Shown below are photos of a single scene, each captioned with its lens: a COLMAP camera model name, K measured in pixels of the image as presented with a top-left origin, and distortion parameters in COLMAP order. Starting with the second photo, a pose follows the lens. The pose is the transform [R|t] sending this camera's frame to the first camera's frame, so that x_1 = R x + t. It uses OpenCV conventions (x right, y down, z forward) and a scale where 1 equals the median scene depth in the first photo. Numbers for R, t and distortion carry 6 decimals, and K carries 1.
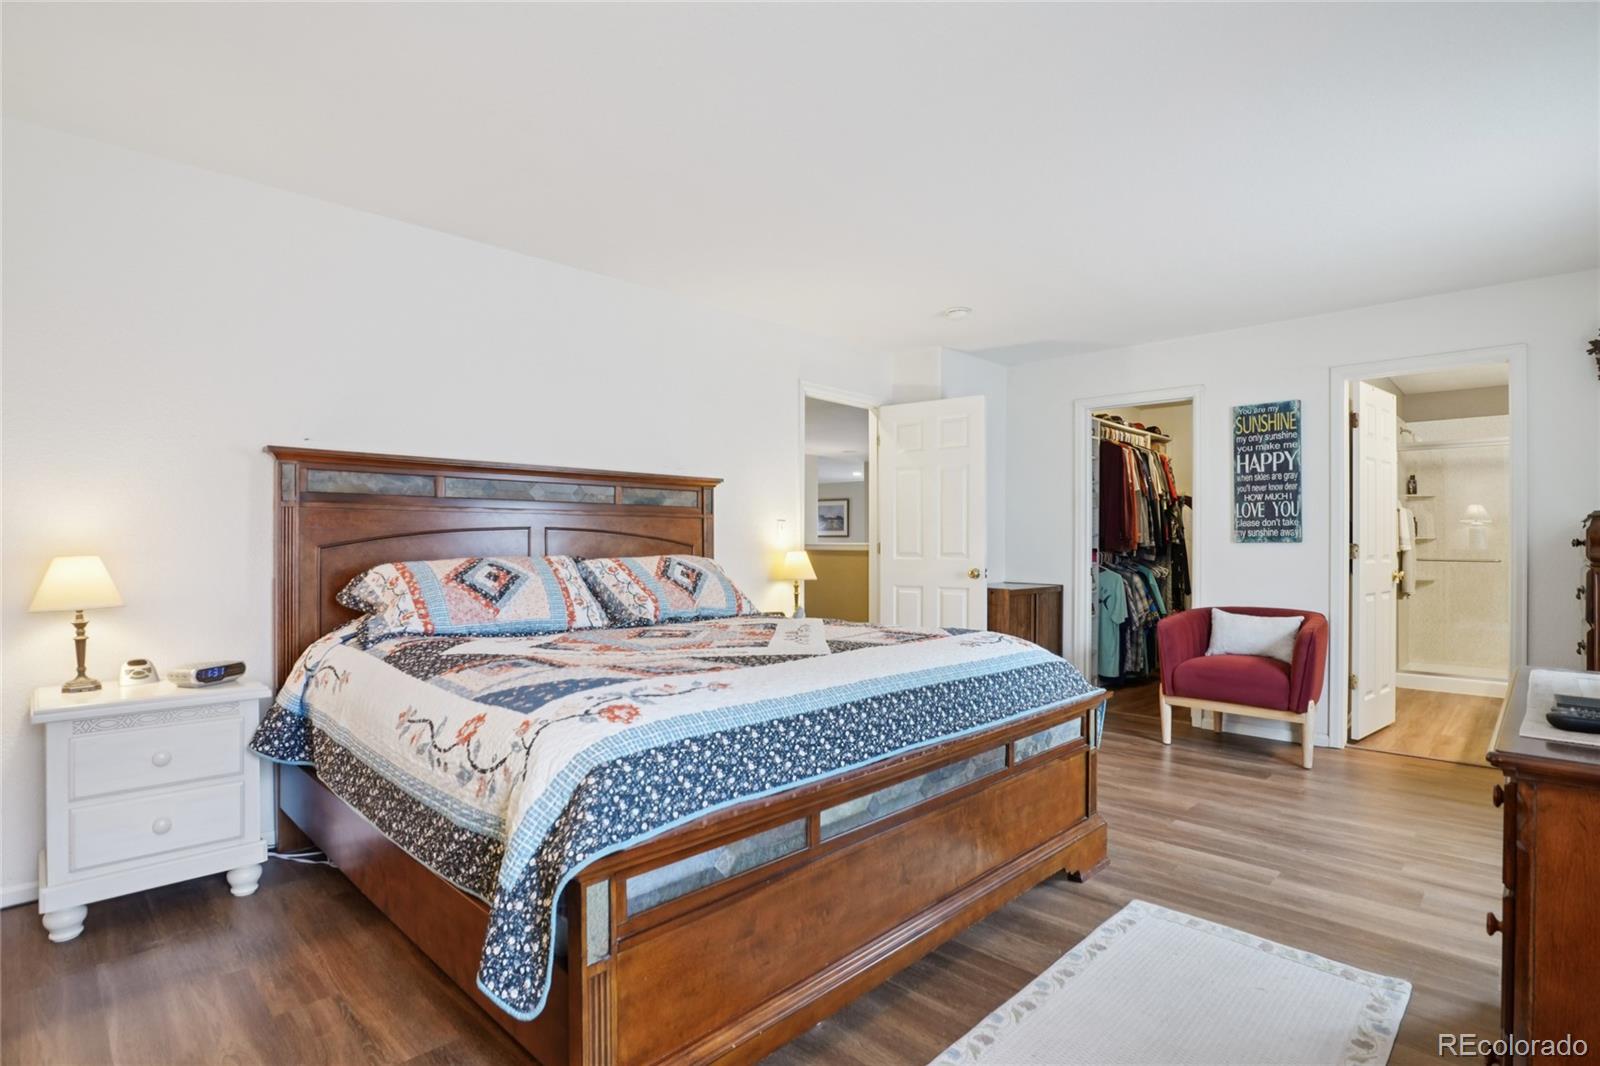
lens RADIAL K [[790.9, 0, 784.5], [0, 790.9, 537.3], [0, 0, 1]] dist [-0.042998, 0.009633]
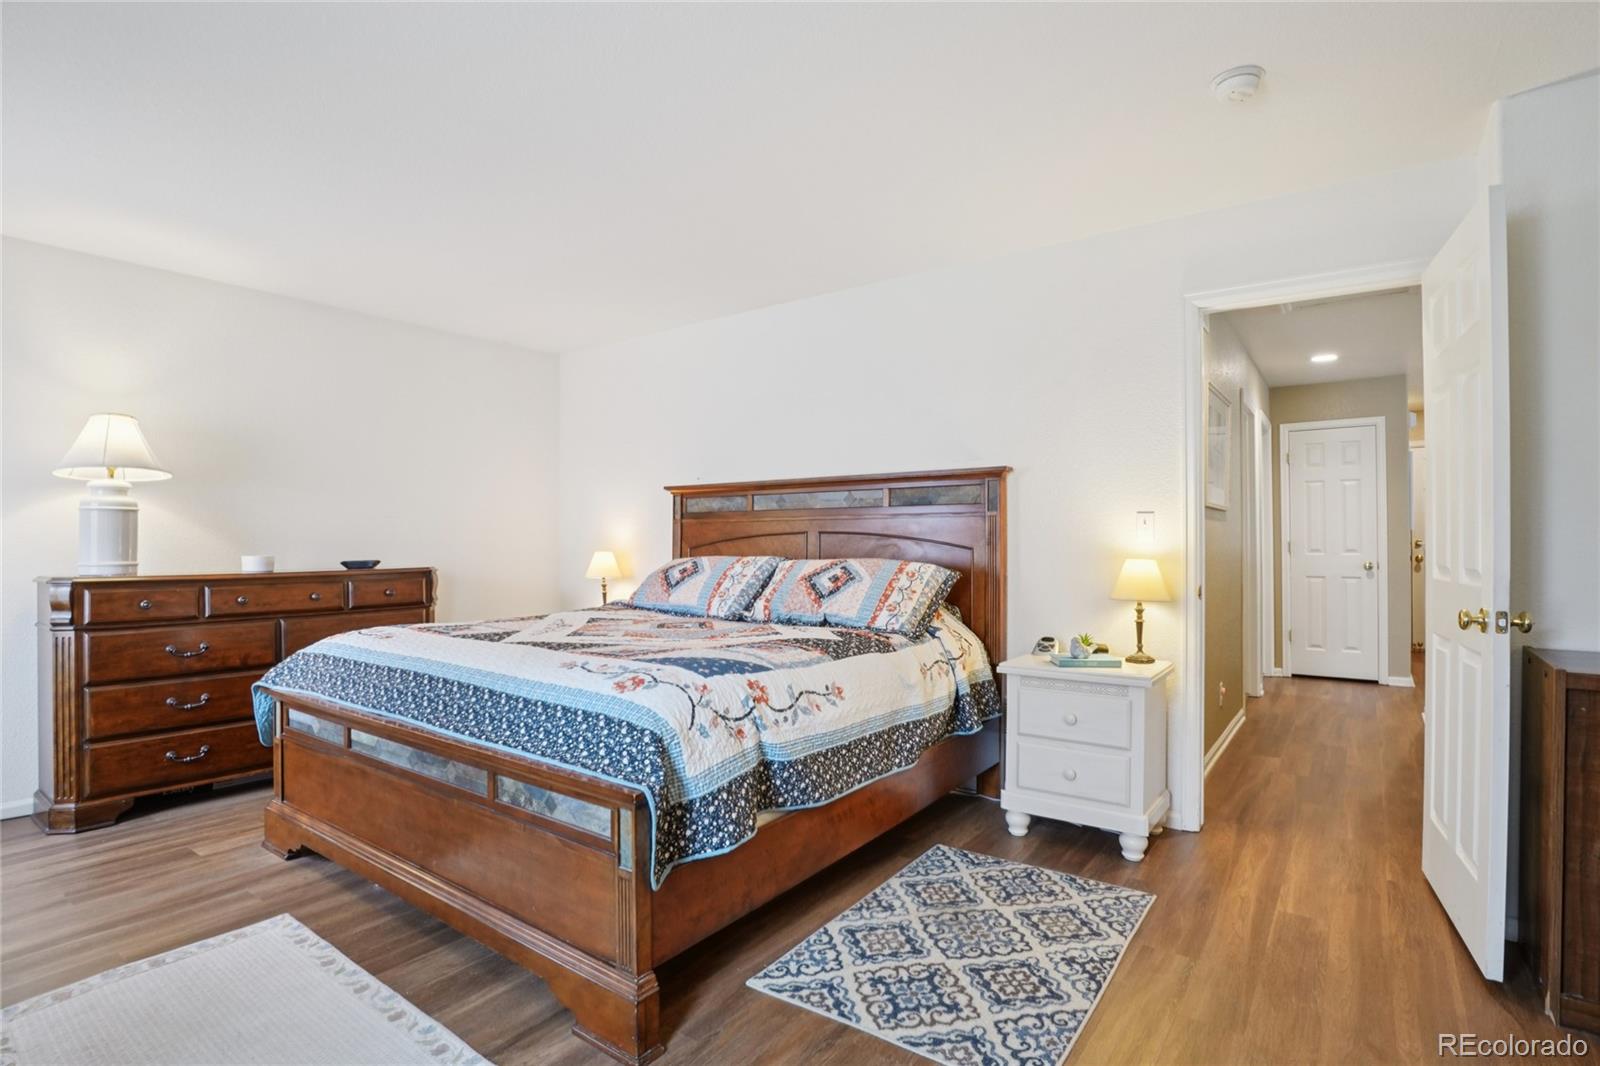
lens RADIAL K [[790.9, 0, 785.6], [0, 790.9, 535.5], [0, 0, 1]] dist [-0.042998, 0.009633]
pose [[0.141741, -0.010572, -0.989847, 0.892853], [0.007814, 0.999924, -0.009561, 0.002874], [0.989873, -0.006380, 0.141813, 0.885389]]
